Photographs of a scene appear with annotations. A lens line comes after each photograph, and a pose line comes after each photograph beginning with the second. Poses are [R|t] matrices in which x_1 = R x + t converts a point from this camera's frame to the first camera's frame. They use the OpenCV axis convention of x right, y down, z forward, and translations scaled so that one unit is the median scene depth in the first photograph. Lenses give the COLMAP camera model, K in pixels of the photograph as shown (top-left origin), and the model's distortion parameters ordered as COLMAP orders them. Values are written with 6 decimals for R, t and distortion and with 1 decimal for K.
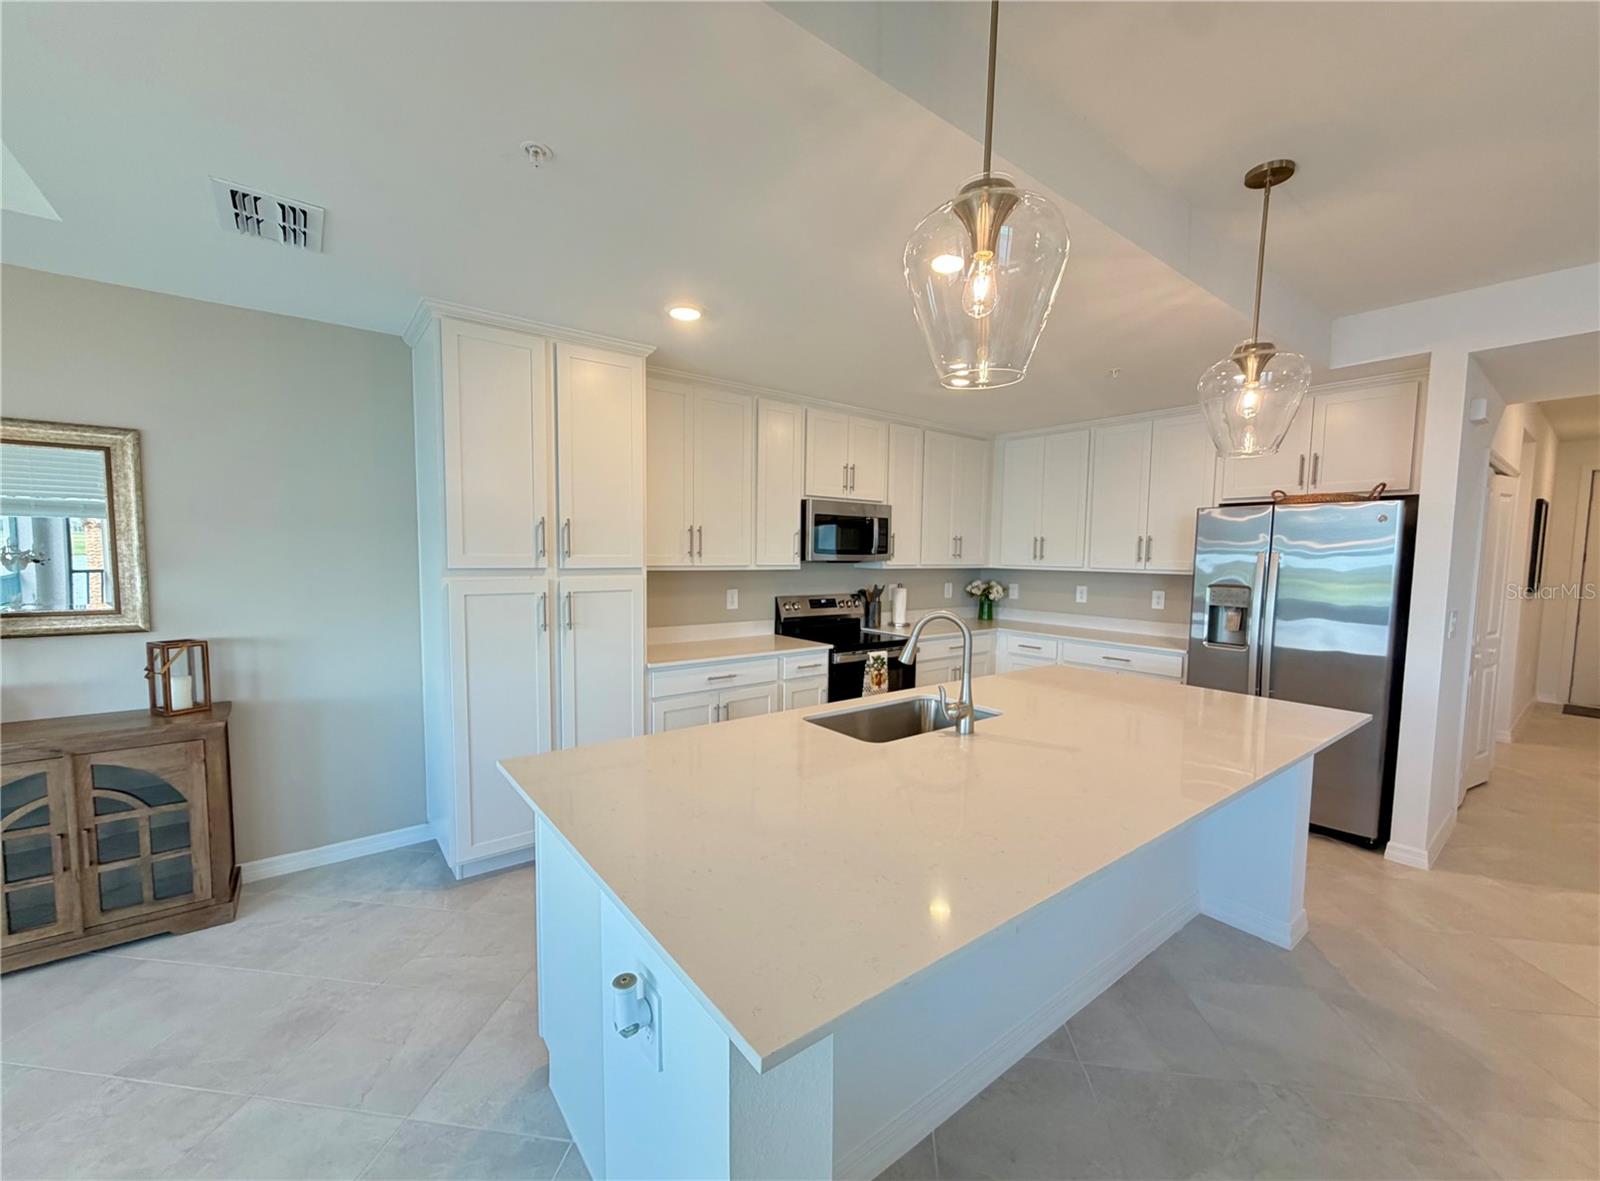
lens RADIAL K [[637.2, 0, 808.9], [0, 637.2, 597.5], [0, 0, 1]] dist [-0.001676, 0.000615]
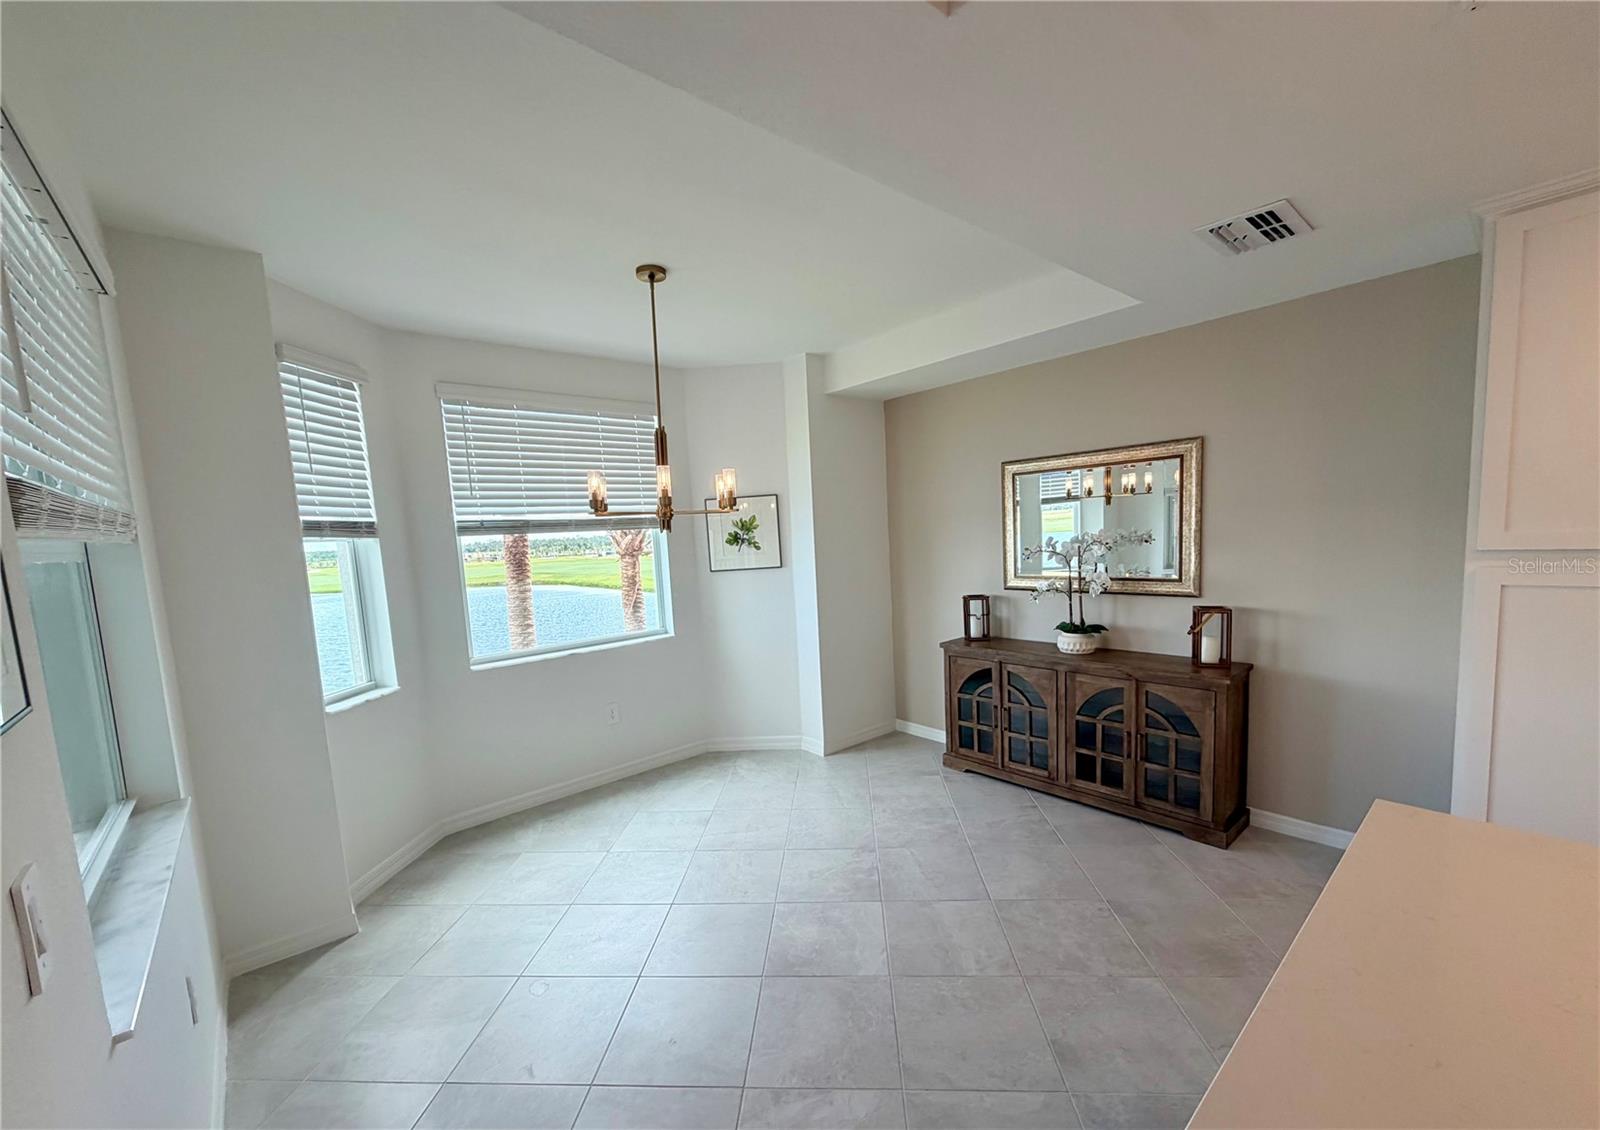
lens RADIAL K [[635.3, 0, 773.9], [0, 635.3, 597.0], [0, 0, 1]] dist [-0.002541, 0.000270]
pose [[0.022775, 0.088226, -0.995840, 0.202546], [-0.012919, 0.996041, 0.087948, -0.047958], [0.999657, 0.010862, 0.023825, 0.132244]]
